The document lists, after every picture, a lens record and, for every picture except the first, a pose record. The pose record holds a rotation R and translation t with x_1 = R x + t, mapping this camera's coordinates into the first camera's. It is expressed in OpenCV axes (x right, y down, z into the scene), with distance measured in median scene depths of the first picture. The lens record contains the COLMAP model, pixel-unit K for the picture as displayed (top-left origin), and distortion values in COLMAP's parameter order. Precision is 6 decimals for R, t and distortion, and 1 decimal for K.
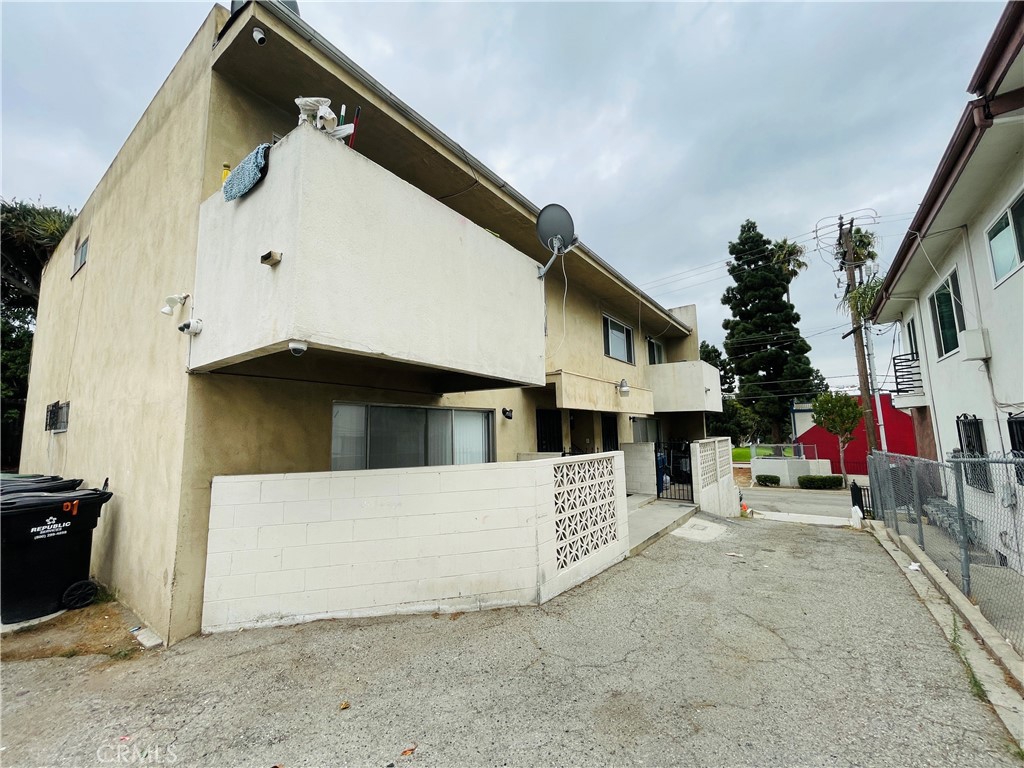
lens RADIAL K [[417.1, 0, 513.5], [0, 417.1, 391.0], [0, 0, 1]] dist [-0.001605, 0.000181]
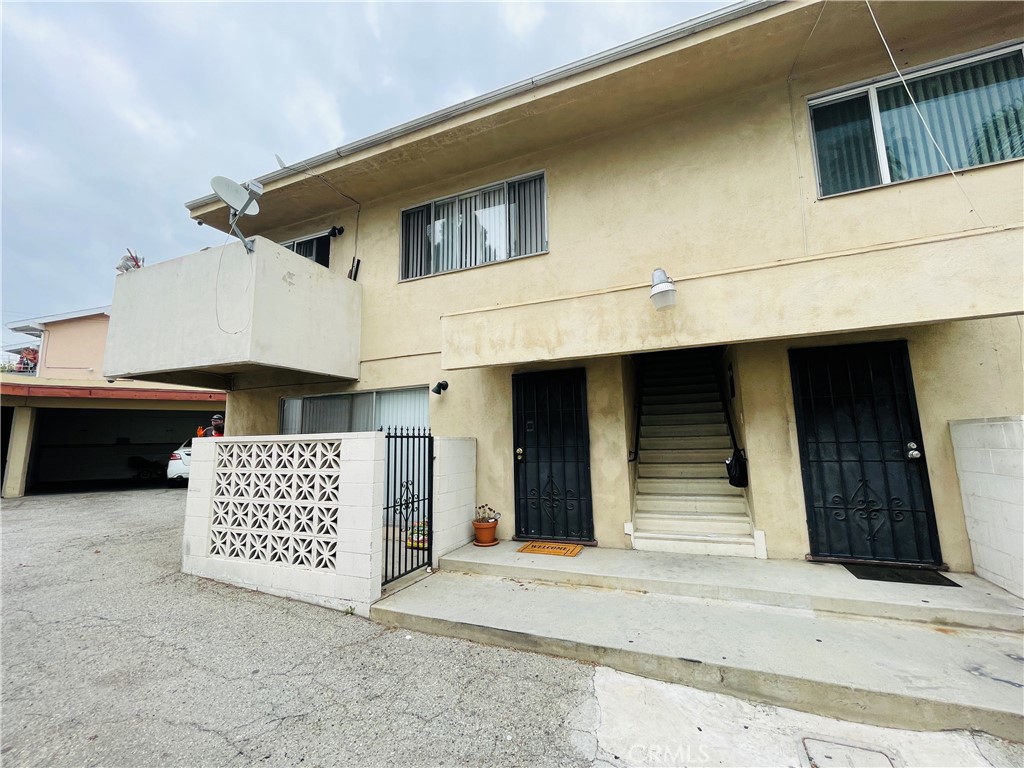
lens RADIAL K [[417.1, 0, 511.3], [0, 417.1, 380.4], [0, 0, 1]] dist [-0.001605, 0.000181]
pose [[0.219772, -0.129528, -0.966914, 1.126034], [0.129122, 0.986288, -0.102775, 0.208135], [0.966968, -0.102263, 0.233484, 1.358753]]
